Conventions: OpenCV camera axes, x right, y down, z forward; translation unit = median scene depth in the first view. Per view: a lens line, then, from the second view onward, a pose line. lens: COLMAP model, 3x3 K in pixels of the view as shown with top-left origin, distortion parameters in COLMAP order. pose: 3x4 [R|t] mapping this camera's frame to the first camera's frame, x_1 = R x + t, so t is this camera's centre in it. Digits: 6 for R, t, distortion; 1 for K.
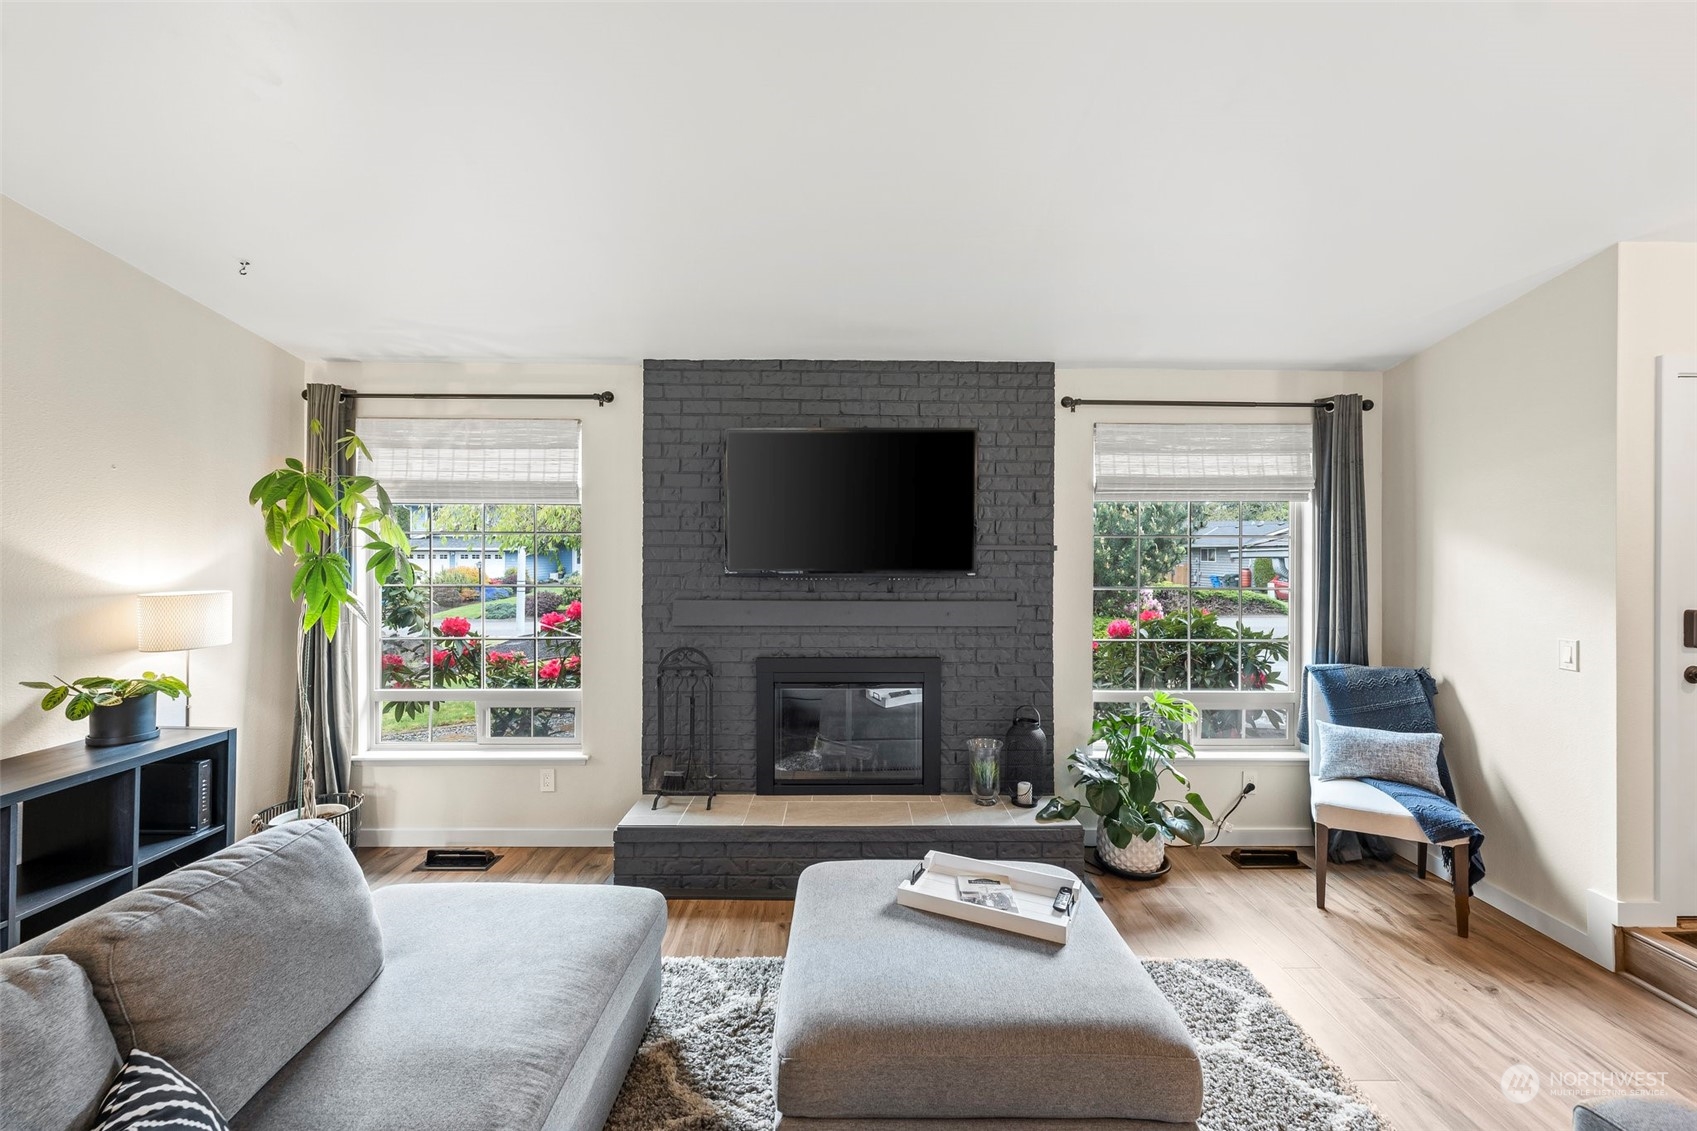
lens RADIAL K [[697.7, 0, 854.1], [0, 697.7, 555.9], [0, 0, 1]] dist [0.001188, -0.000289]
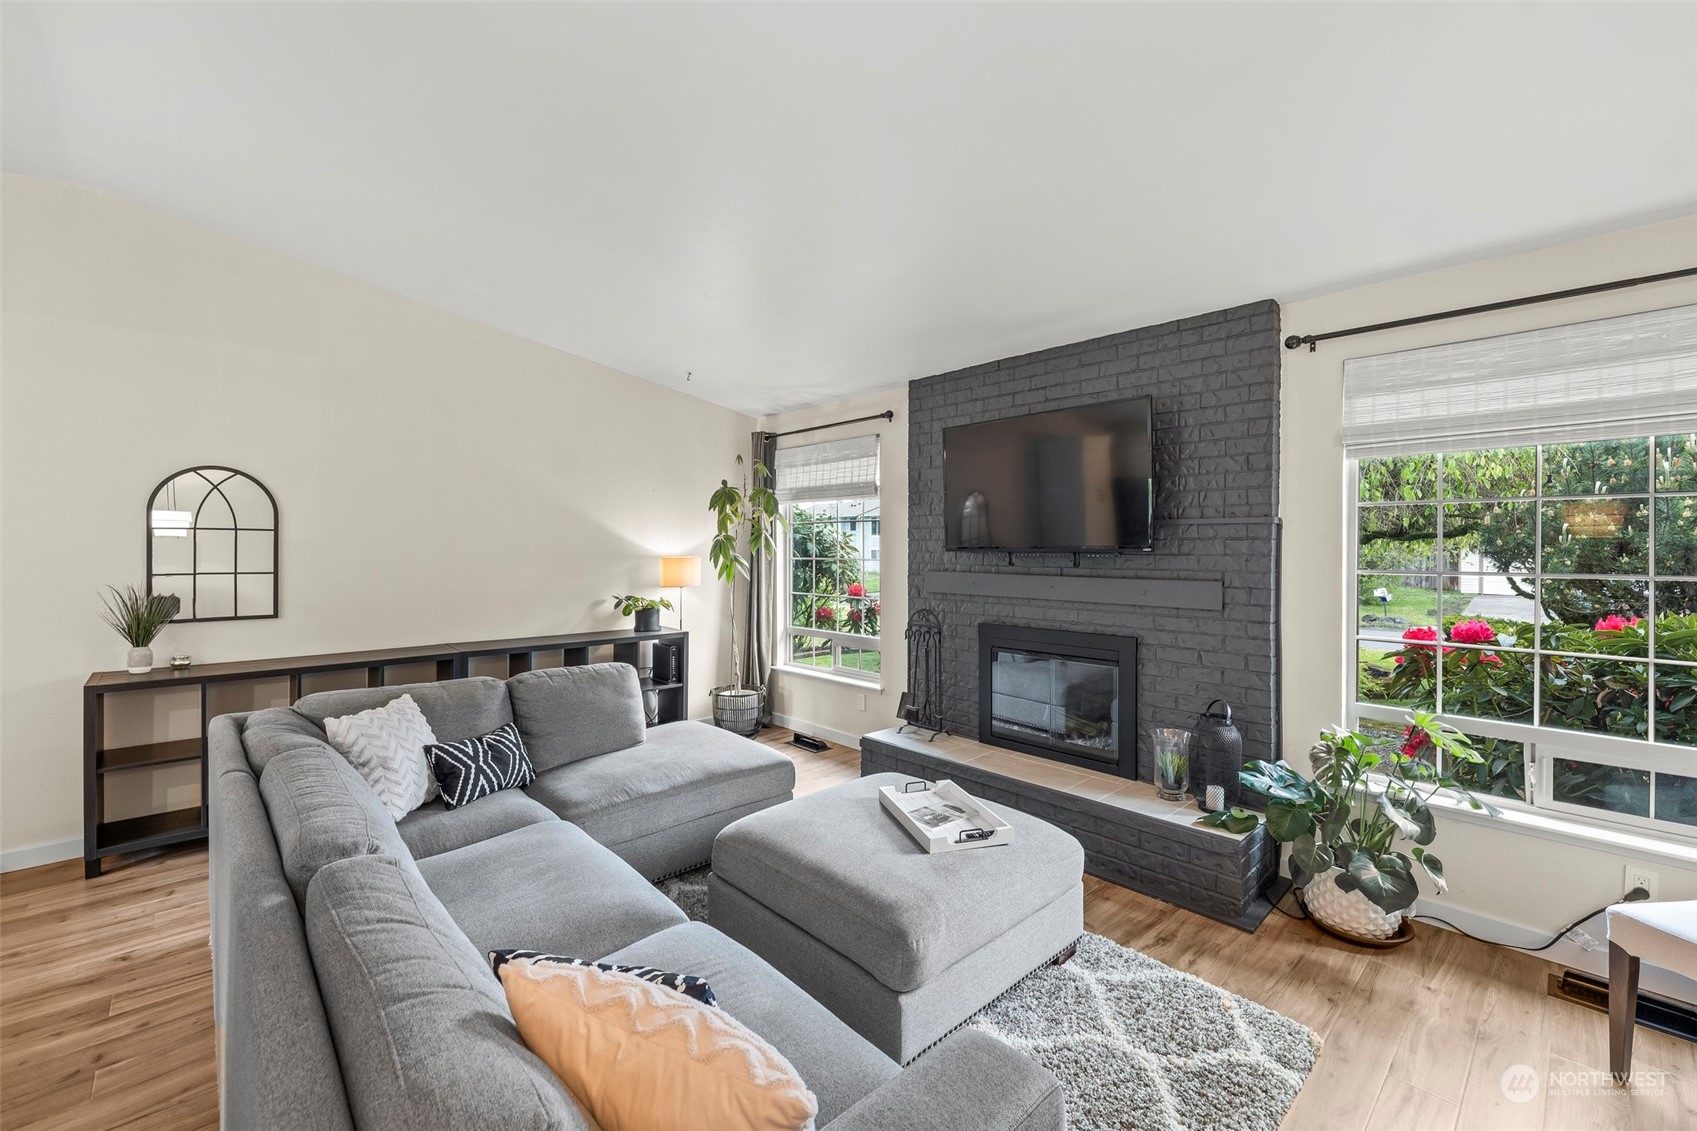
lens RADIAL K [[701.8, 0, 853.5], [0, 701.8, 550.1], [0, 0, 1]] dist [0.000450, 0.000042]
pose [[0.681893, 0.000916, -0.731452, 0.562374], [-0.002836, 0.999995, -0.001392, 0.027680], [0.731447, 0.003024, 0.681892, 0.057129]]
